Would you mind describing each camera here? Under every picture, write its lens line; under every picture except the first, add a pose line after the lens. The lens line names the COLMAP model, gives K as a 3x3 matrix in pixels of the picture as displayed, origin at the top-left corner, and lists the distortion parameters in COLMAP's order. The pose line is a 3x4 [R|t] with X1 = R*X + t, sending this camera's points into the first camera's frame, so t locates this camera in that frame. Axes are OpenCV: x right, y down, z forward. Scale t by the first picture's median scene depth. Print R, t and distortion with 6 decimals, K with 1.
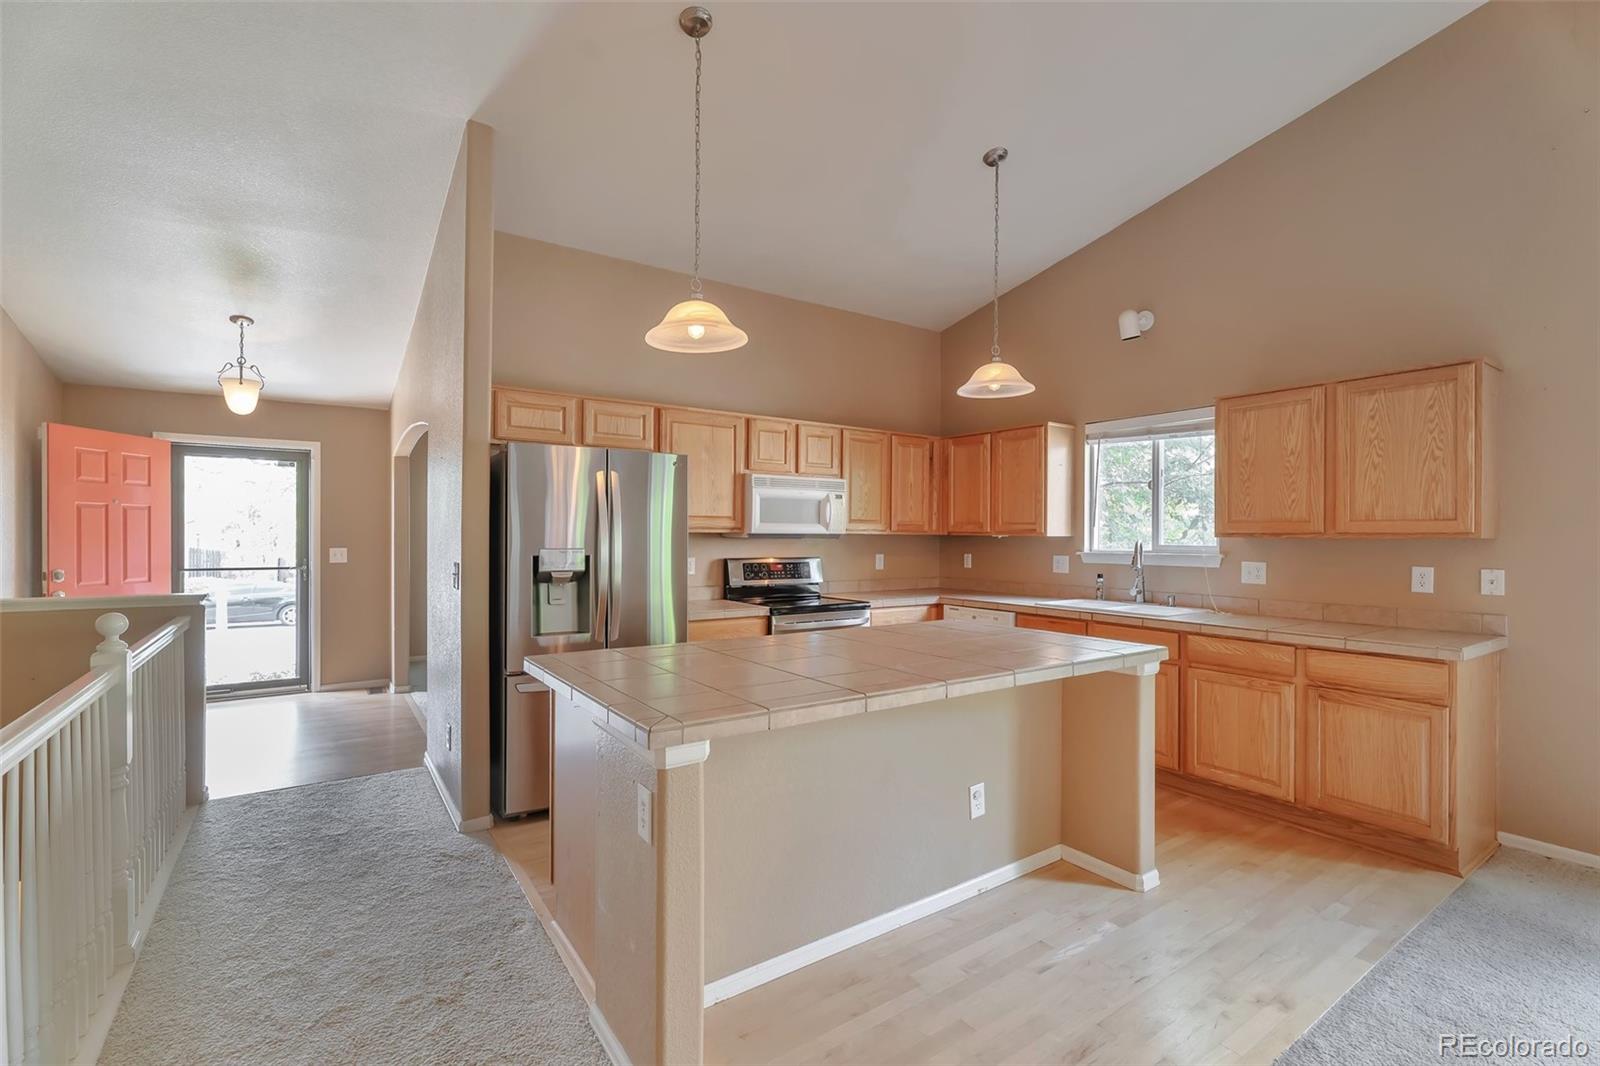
lens RADIAL K [[707.2, 0, 802.6], [0, 707.2, 540.3], [0, 0, 1]] dist [0.001806, 0.000513]
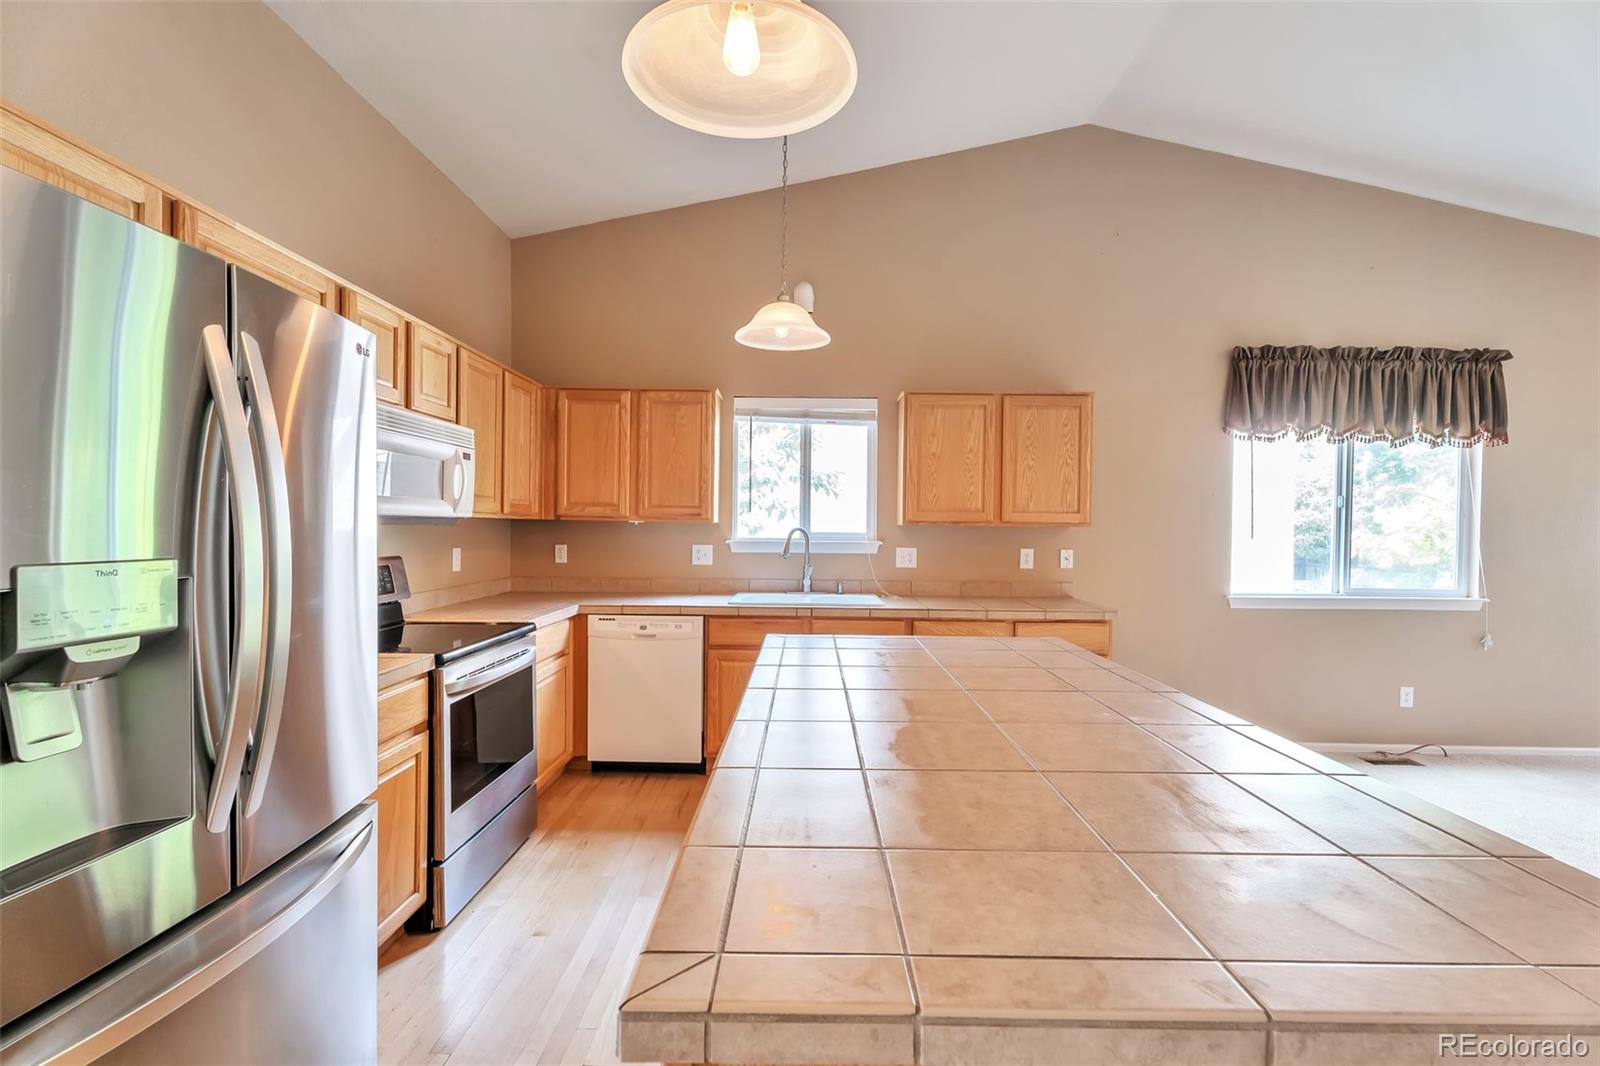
lens RADIAL K [[705.3, 0, 793.1], [0, 705.3, 532.7], [0, 0, 1]] dist [0.001400, 0.000300]
pose [[0.576878, -0.008699, 0.816784, -0.293020], [-0.002841, 0.999916, 0.012657, -0.004682], [-0.816825, -0.009622, 0.576805, 0.430519]]
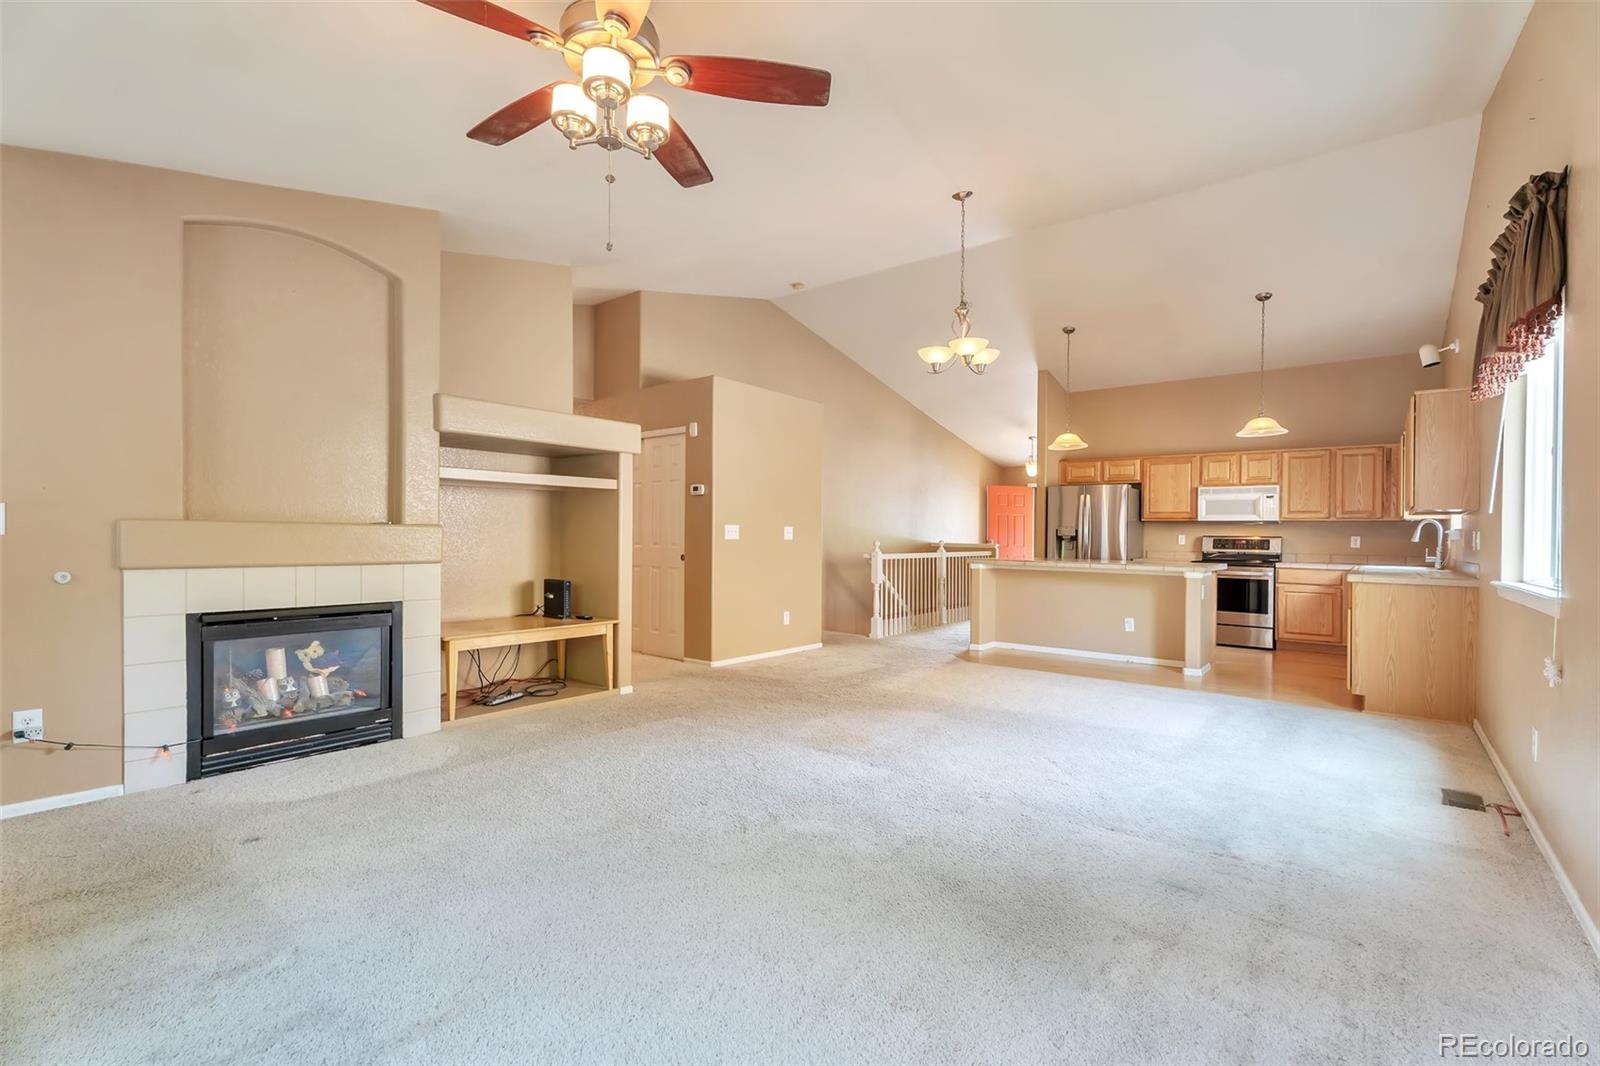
lens RADIAL K [[707.2, 0, 802.6], [0, 707.2, 540.3], [0, 0, 1]] dist [0.001806, 0.000513]
pose [[0.295443, 0.006456, -0.955338, 1.273389], [-0.019079, 0.999818, 0.000857, 0.054287], [0.955170, 0.017974, 0.295513, -0.458610]]
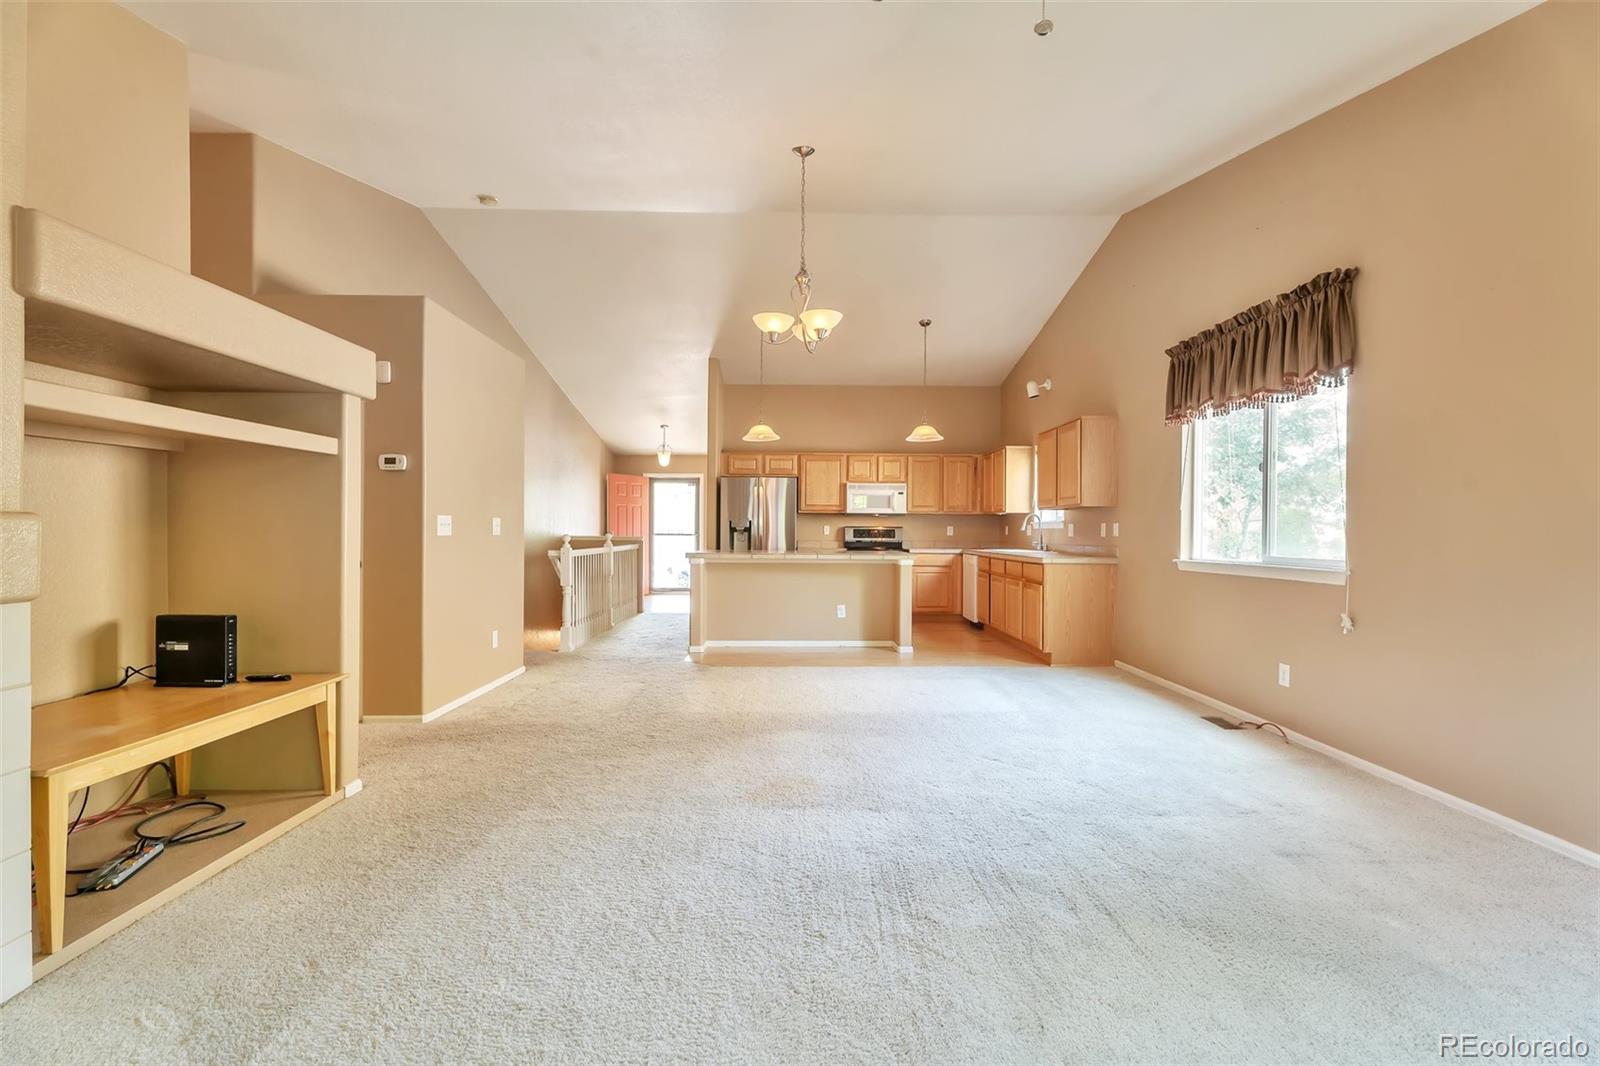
lens RADIAL K [[708.3, 0, 800.0], [0, 708.3, 533.0], [0, 0, 1]] dist [-0.001123, 0.000295]
pose [[0.832249, 0.002247, -0.554397, 0.880555], [-0.005987, 0.999970, -0.004933, 0.054255], [0.554369, 0.007425, 0.832238, -0.702836]]
